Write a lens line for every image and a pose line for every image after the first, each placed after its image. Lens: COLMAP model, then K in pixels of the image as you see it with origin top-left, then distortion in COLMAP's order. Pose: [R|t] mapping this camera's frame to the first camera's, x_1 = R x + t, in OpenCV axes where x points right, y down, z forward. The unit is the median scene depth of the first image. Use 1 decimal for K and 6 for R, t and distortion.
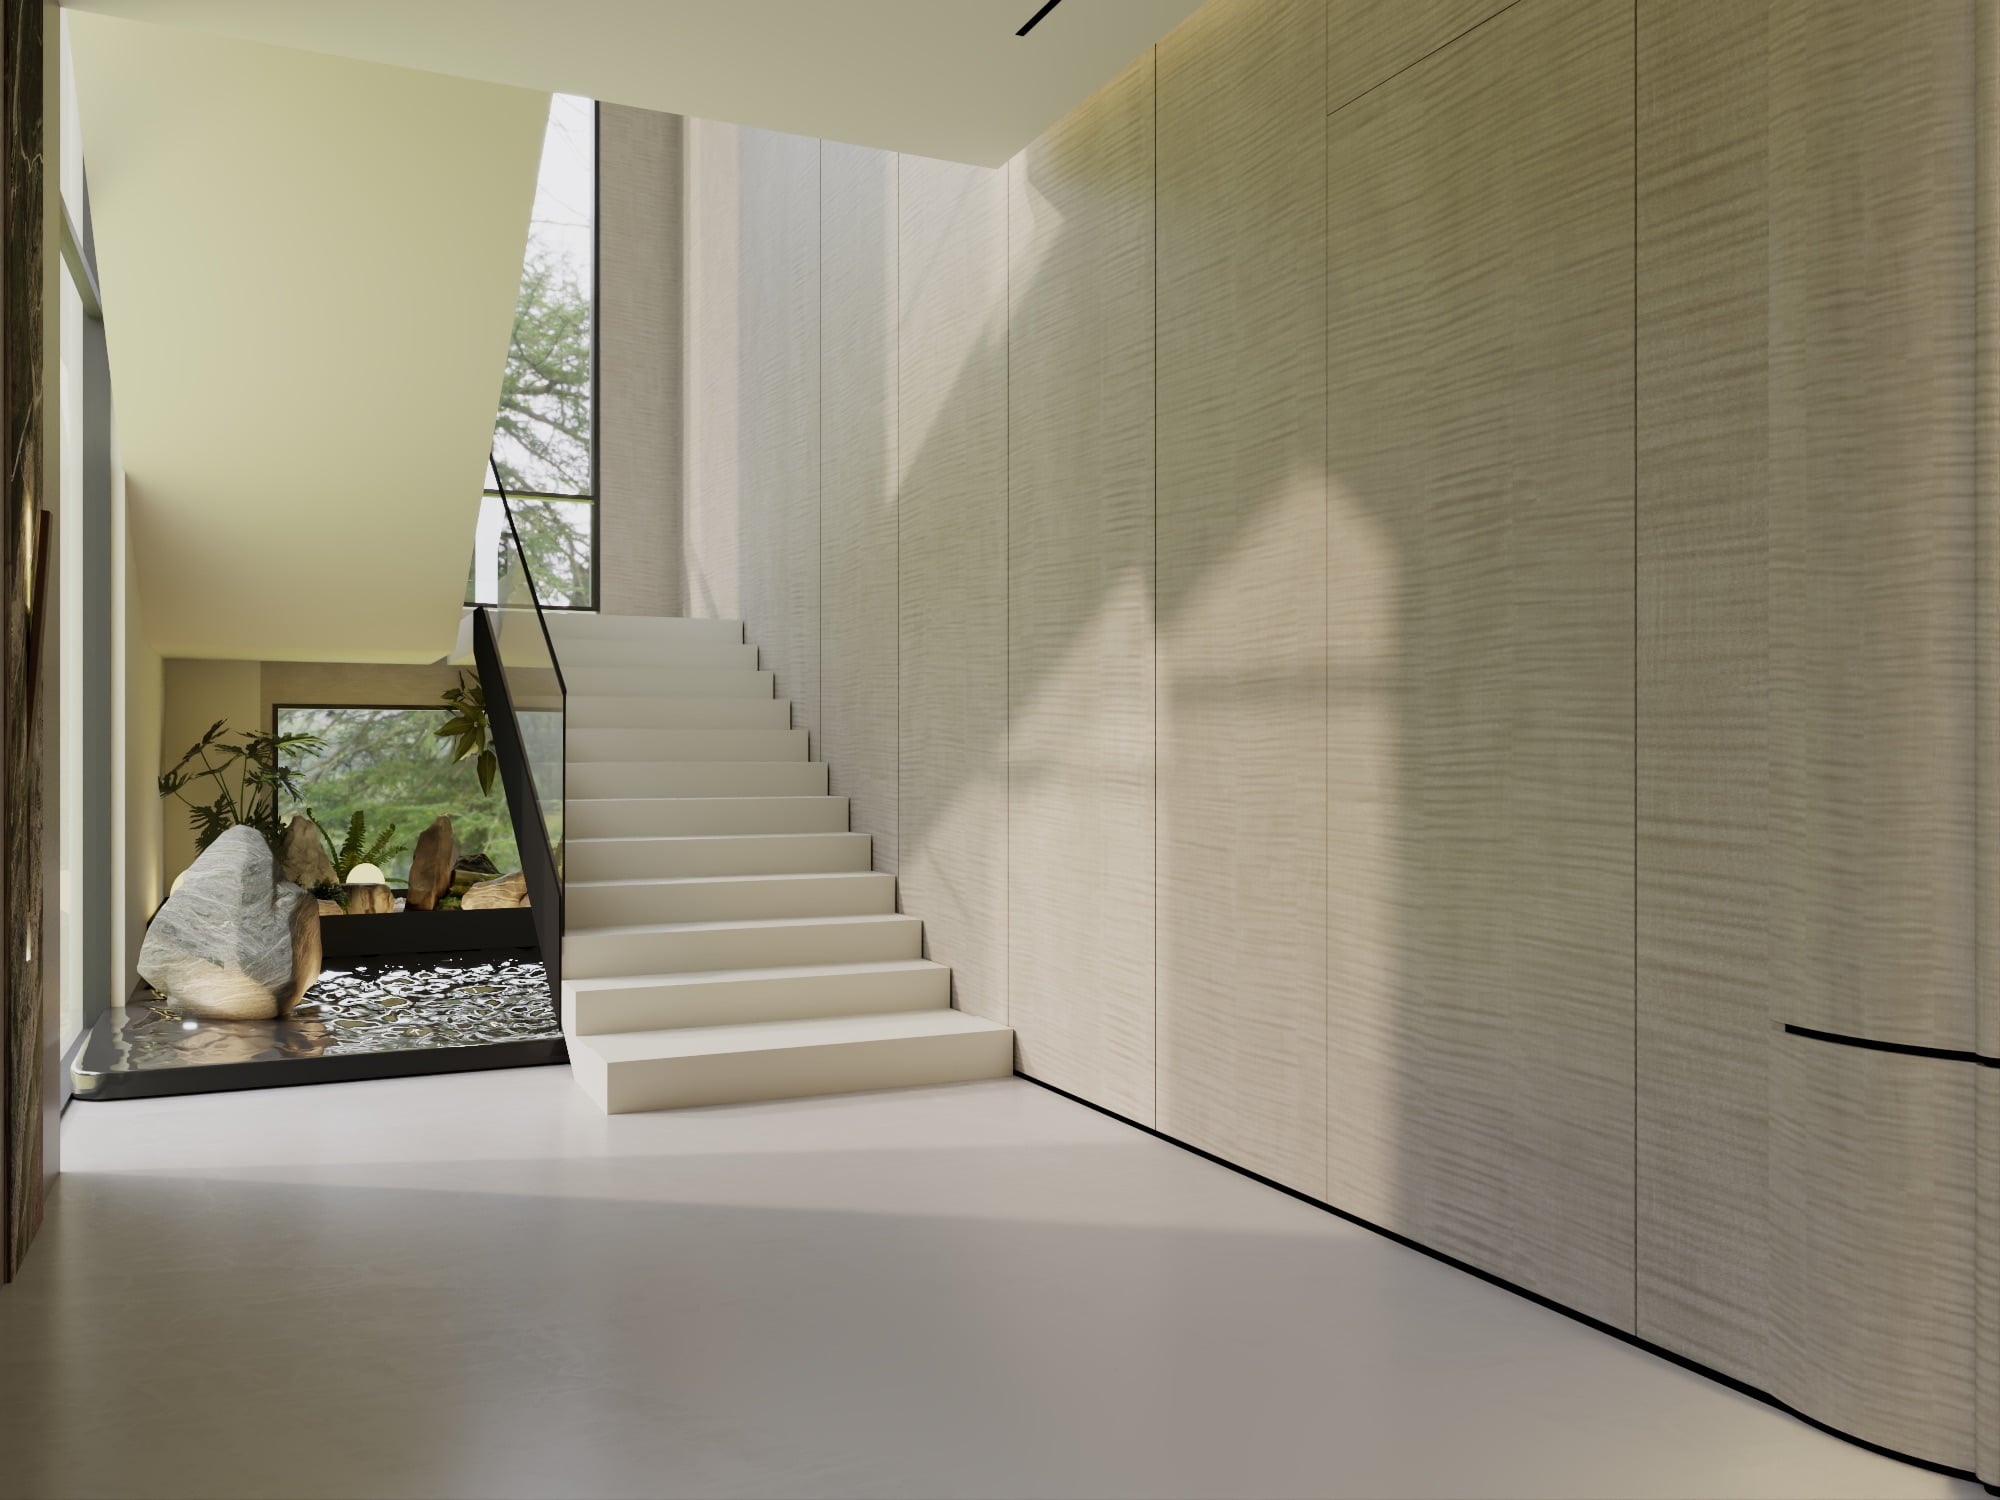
lens RADIAL K [[1572.2, 0, 1000.0], [0, 1572.2, 750.0], [0, 0, 1]] dist [0.004178, 0.005742]
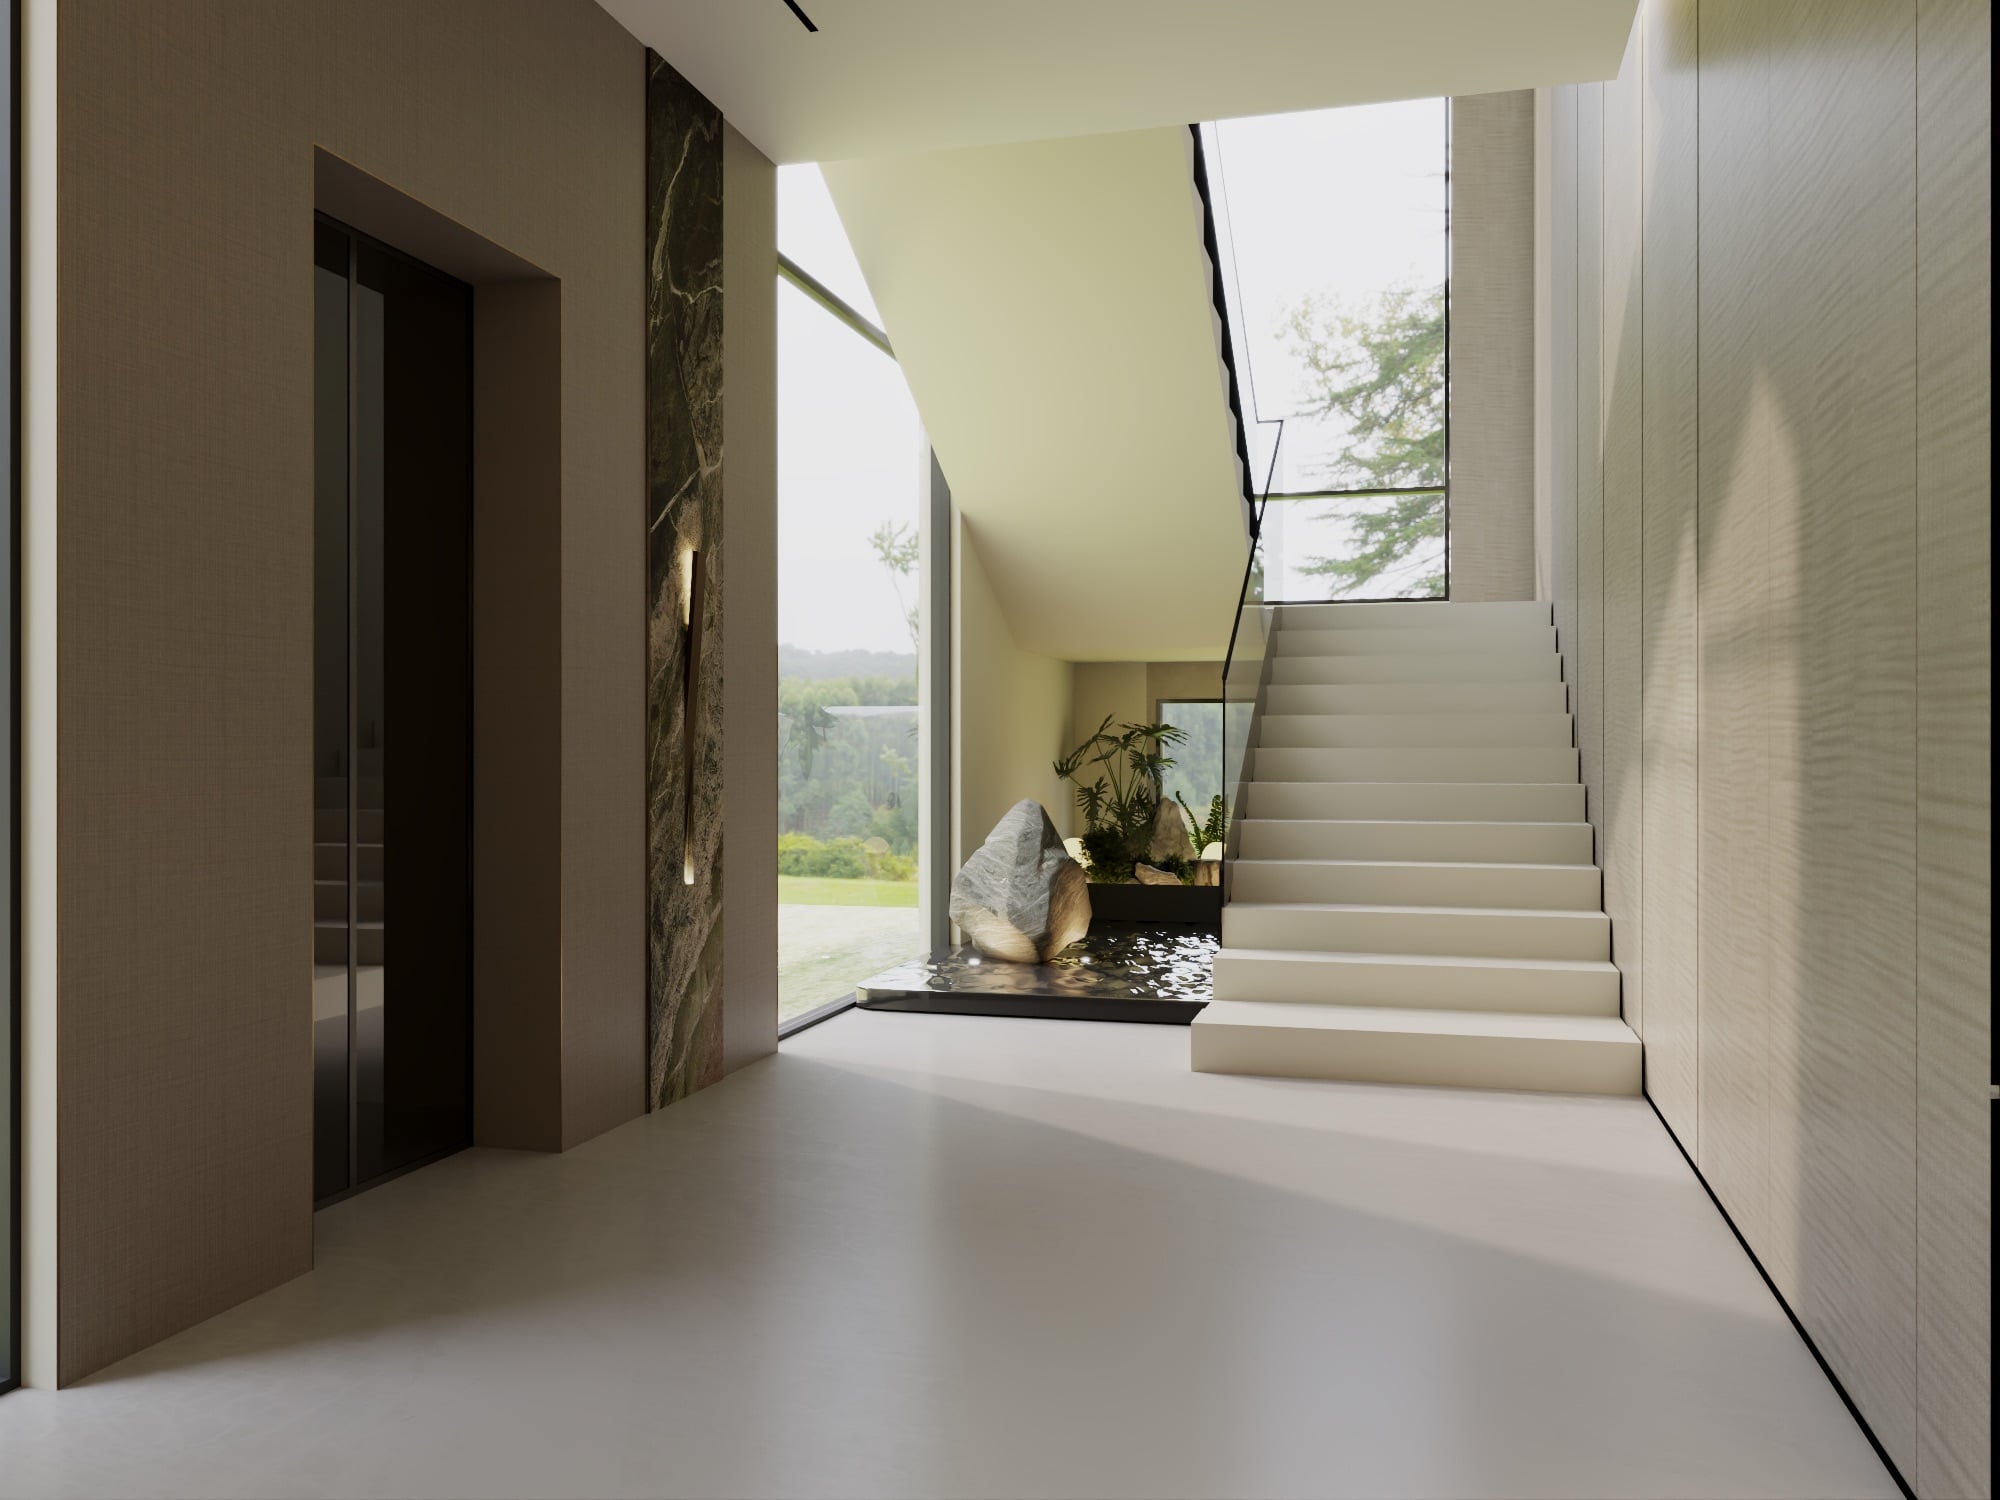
lens RADIAL K [[1572.2, 0, 1000.0], [0, 1572.2, 750.0], [0, 0, 1]] dist [0.004178, 0.005742]
pose [[0.766827, -0.000225, -0.641854, 0.275661], [0.000242, 1.000000, -0.000061, 0.011173], [0.641854, -0.000109, 0.766827, 0.080059]]
